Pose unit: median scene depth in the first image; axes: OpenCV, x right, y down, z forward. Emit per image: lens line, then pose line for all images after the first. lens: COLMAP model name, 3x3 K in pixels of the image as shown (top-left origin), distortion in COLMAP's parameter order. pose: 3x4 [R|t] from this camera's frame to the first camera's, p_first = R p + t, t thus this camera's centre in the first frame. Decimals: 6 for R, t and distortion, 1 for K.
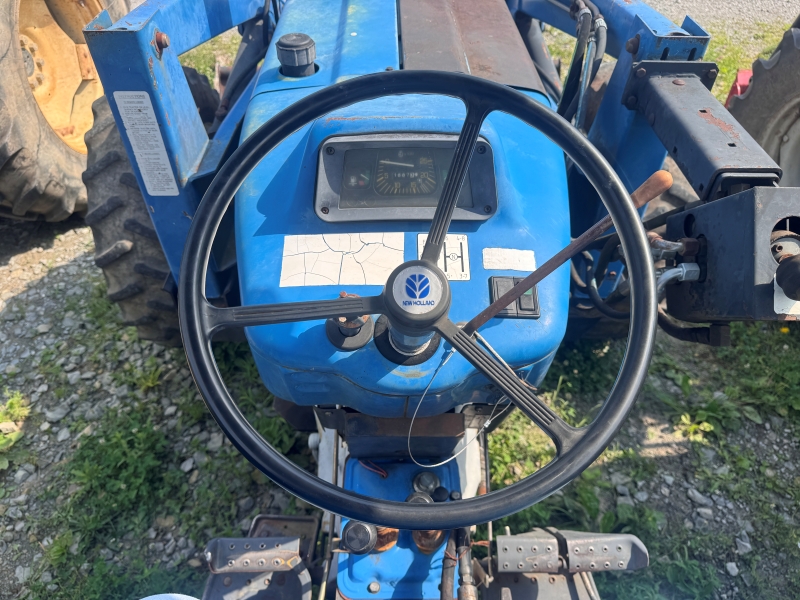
lens RADIAL K [[564.5, 0, 402.3], [0, 564.5, 300.8], [0, 0, 1]] dist [0.044666, -0.059372]
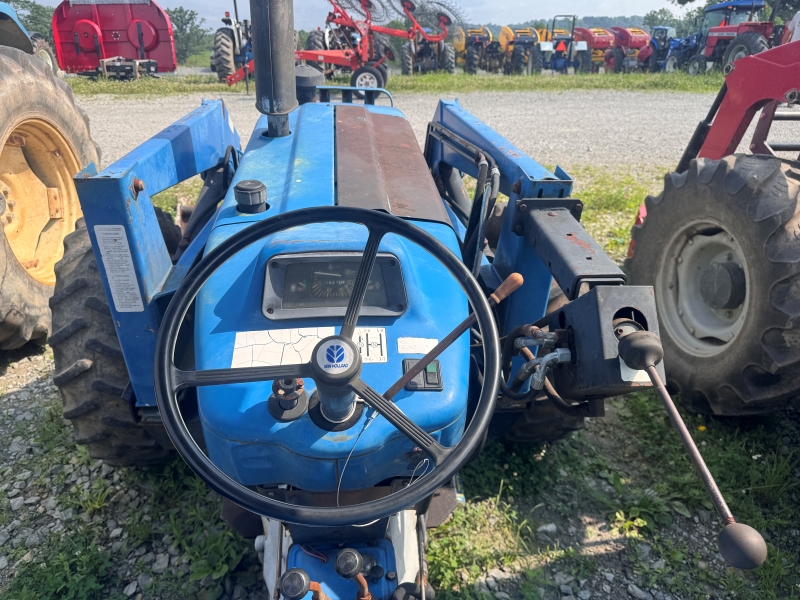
lens RADIAL K [[564.5, 0, 398.8], [0, 564.5, 303.6], [0, 0, 1]] dist [0.044666, -0.059372]
pose [[0.997117, -0.020712, 0.072999, 0.034866], [0.036096, 0.975680, -0.216209, 0.064921], [-0.066745, 0.218220, 0.973614, -0.150179]]
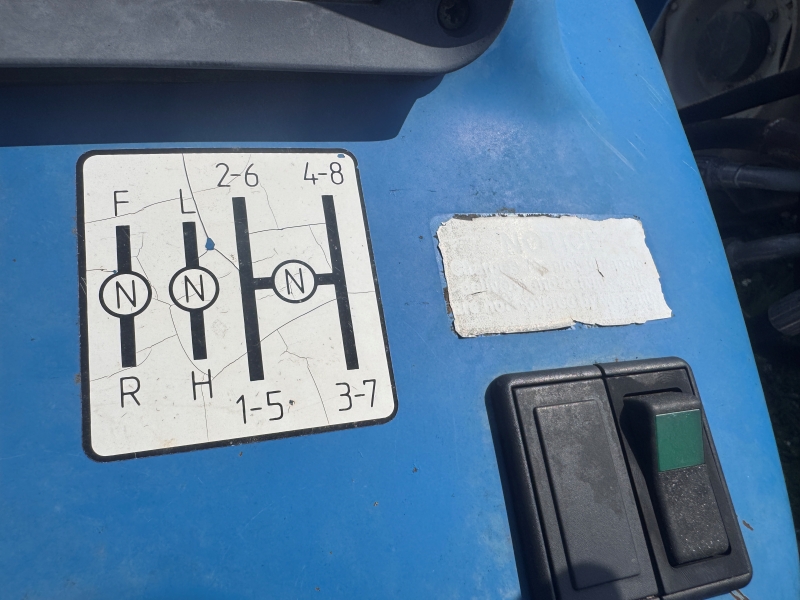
lens RADIAL K [[564.5, 0, 393.7], [0, 564.5, 306.2], [0, 0, 1]] dist [0.044666, -0.059372]
pose [[0.962164, -0.087774, 0.257947, 0.045905], [0.037275, 0.980194, 0.194500, -0.065291], [-0.269910, -0.177526, 0.946379, 0.507903]]
